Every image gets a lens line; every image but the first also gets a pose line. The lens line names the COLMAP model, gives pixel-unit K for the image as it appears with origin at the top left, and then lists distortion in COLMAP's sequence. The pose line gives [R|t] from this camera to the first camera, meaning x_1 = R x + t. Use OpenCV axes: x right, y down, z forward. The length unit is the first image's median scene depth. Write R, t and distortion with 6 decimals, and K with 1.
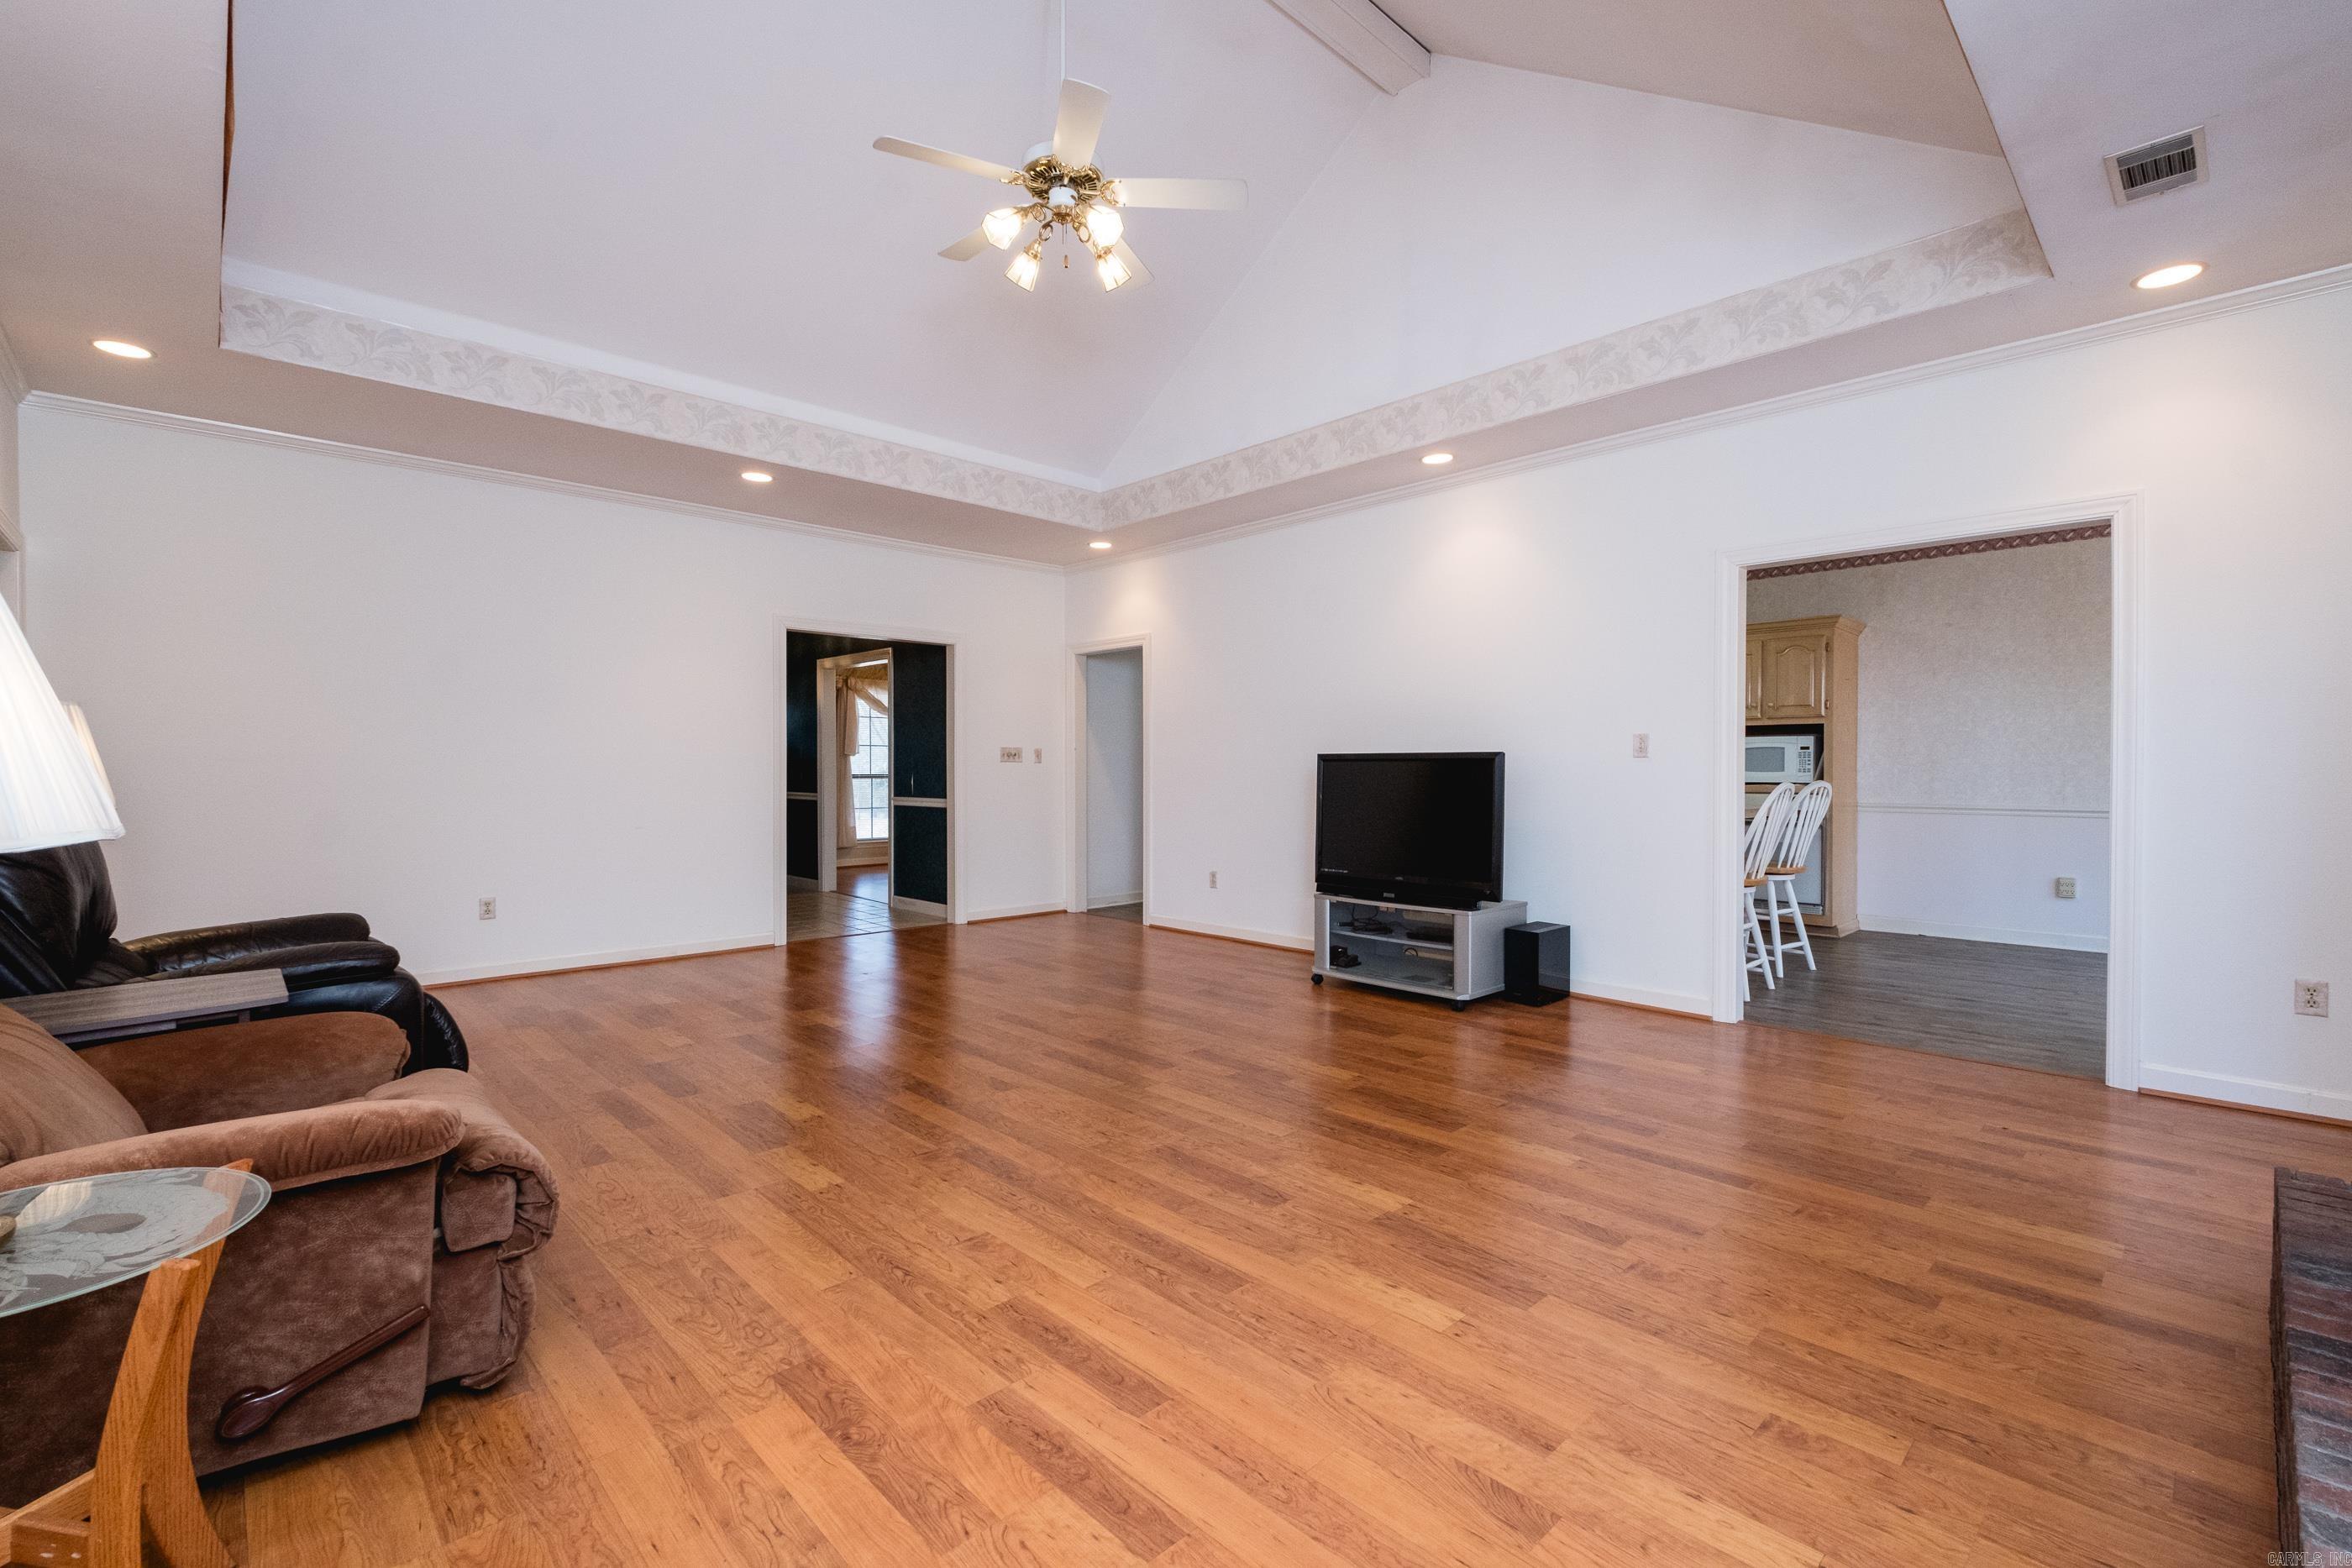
lens RADIAL K [[1016.4, 0, 1174.5], [0, 1016.4, 781.6], [0, 0, 1]] dist [0.003356, -0.002952]
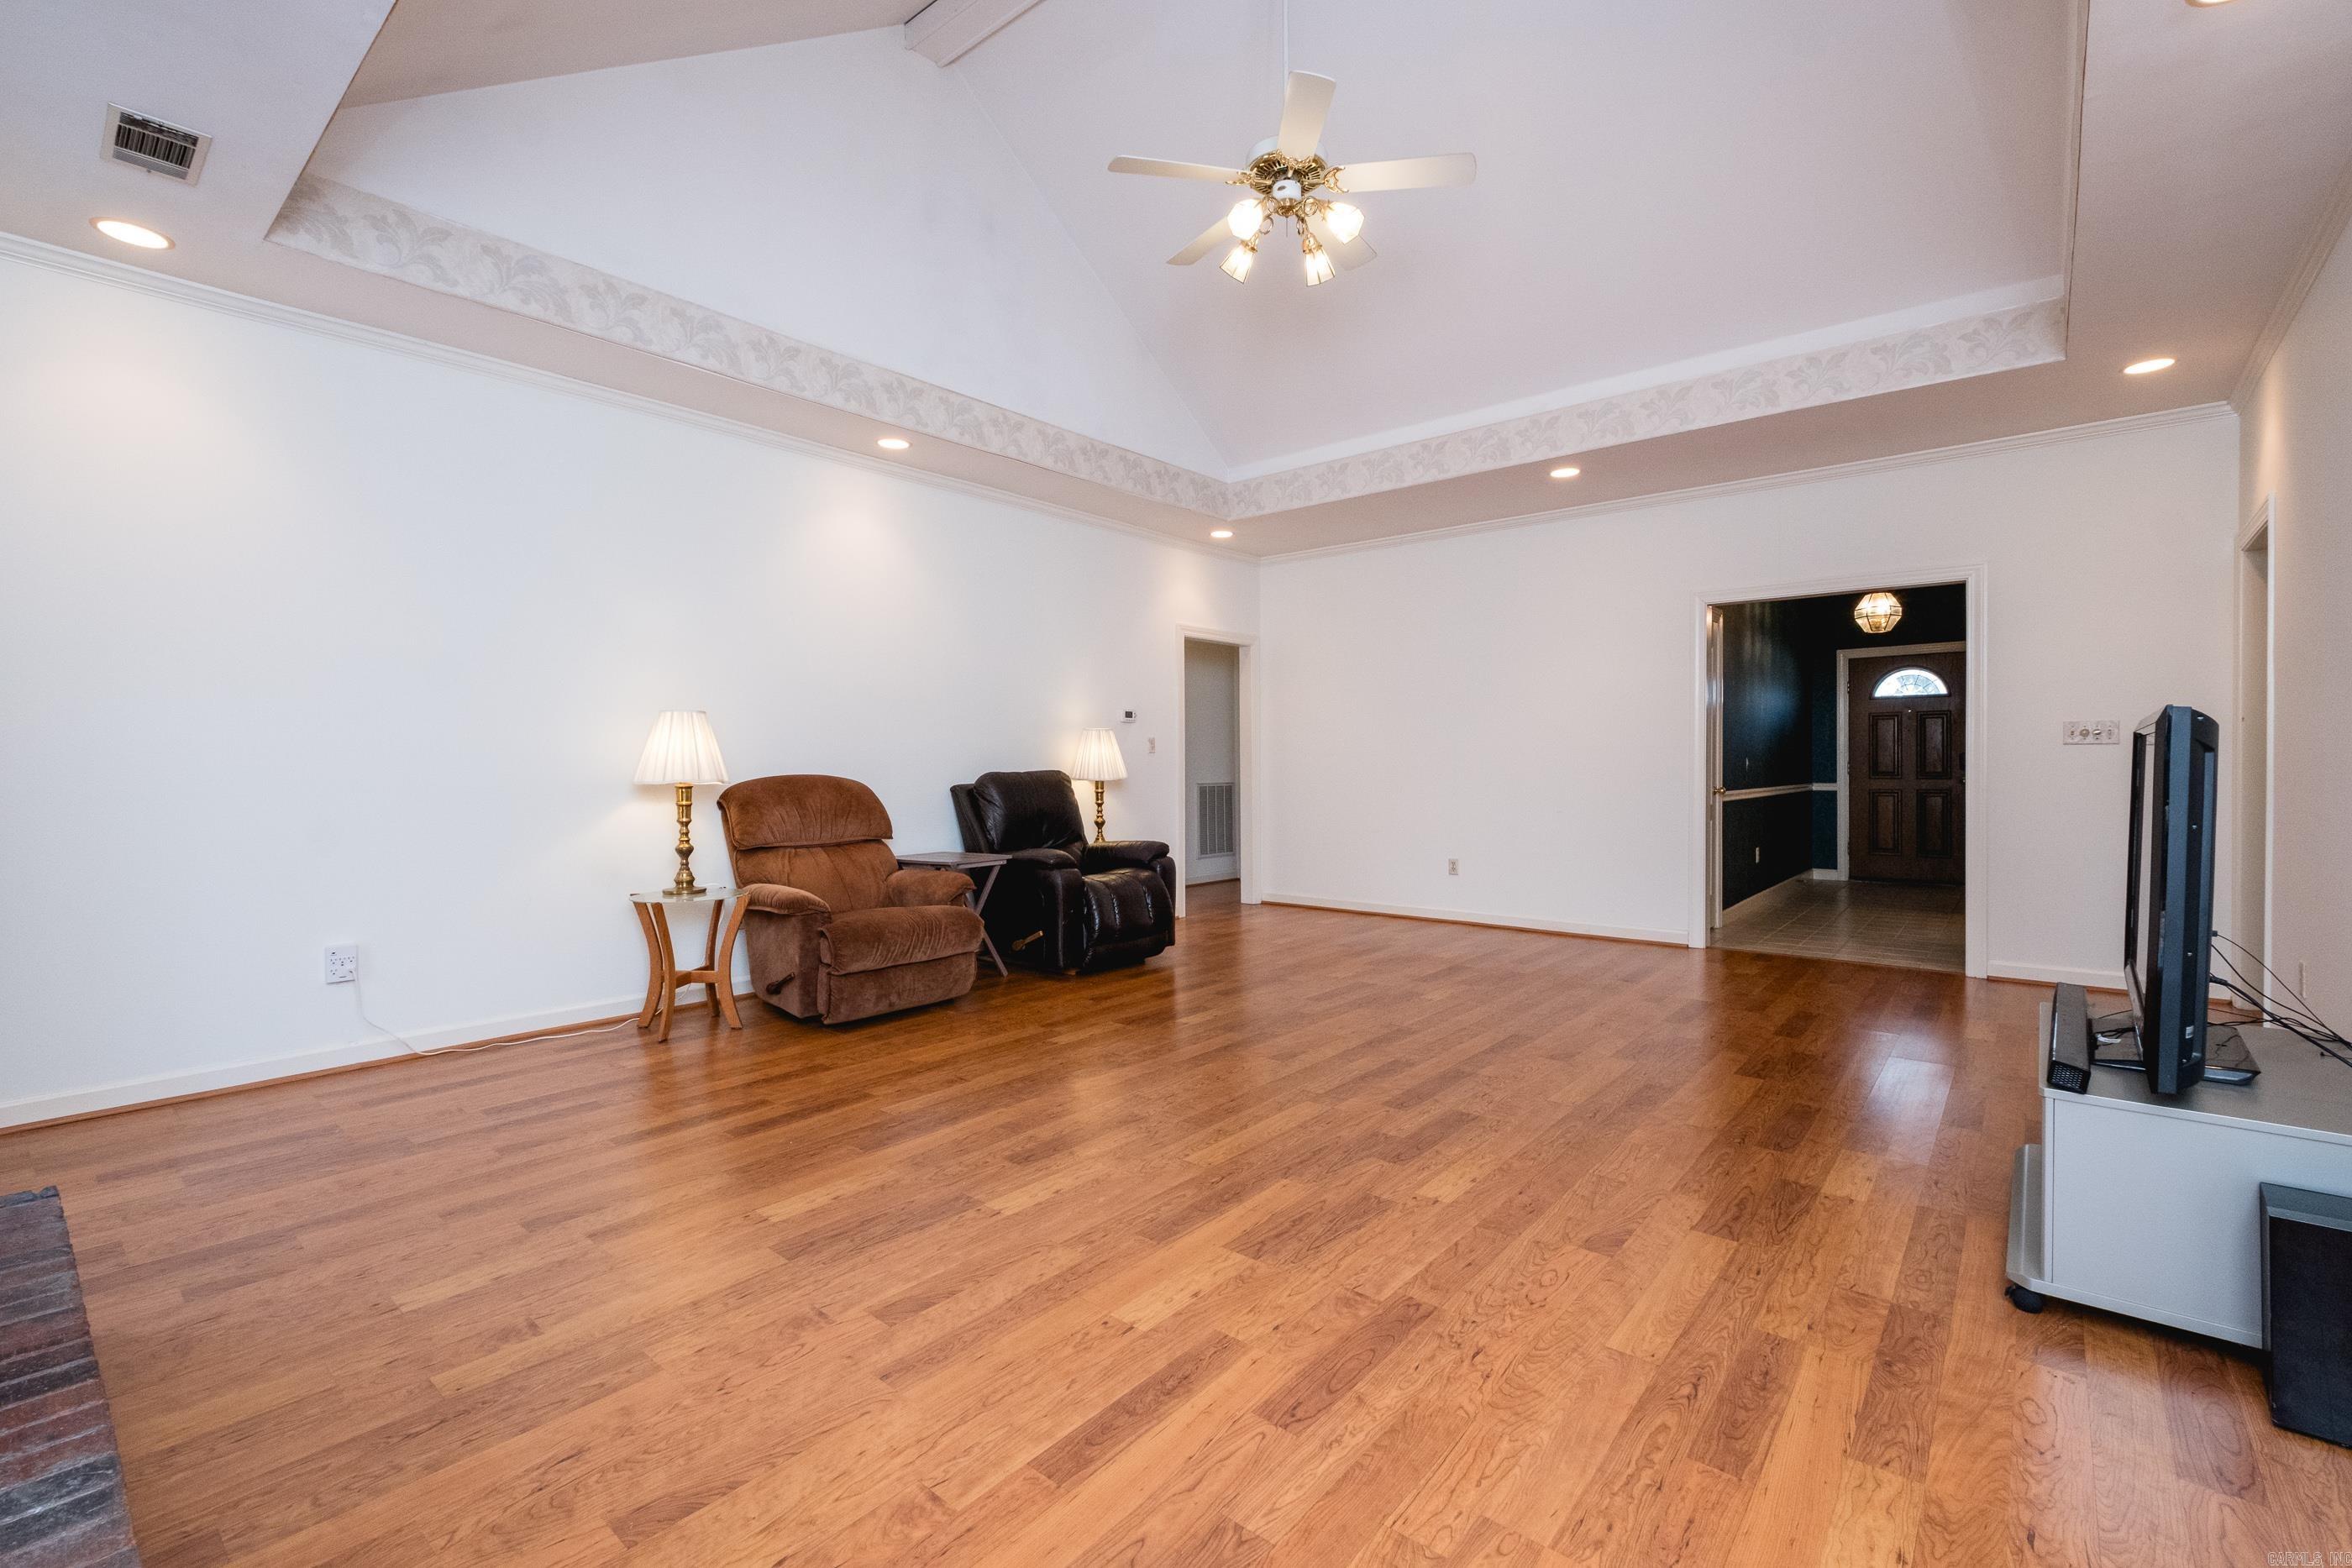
lens RADIAL K [[1016.4, 0, 1191.1], [0, 1016.4, 803.7], [0, 0, 1]] dist [0.003356, -0.002952]
pose [[0.118138, 0.037519, -0.992288, 1.226940], [-0.004547, 0.999296, 0.037243, -0.008876], [0.992987, 0.000112, 0.118225, 1.094407]]
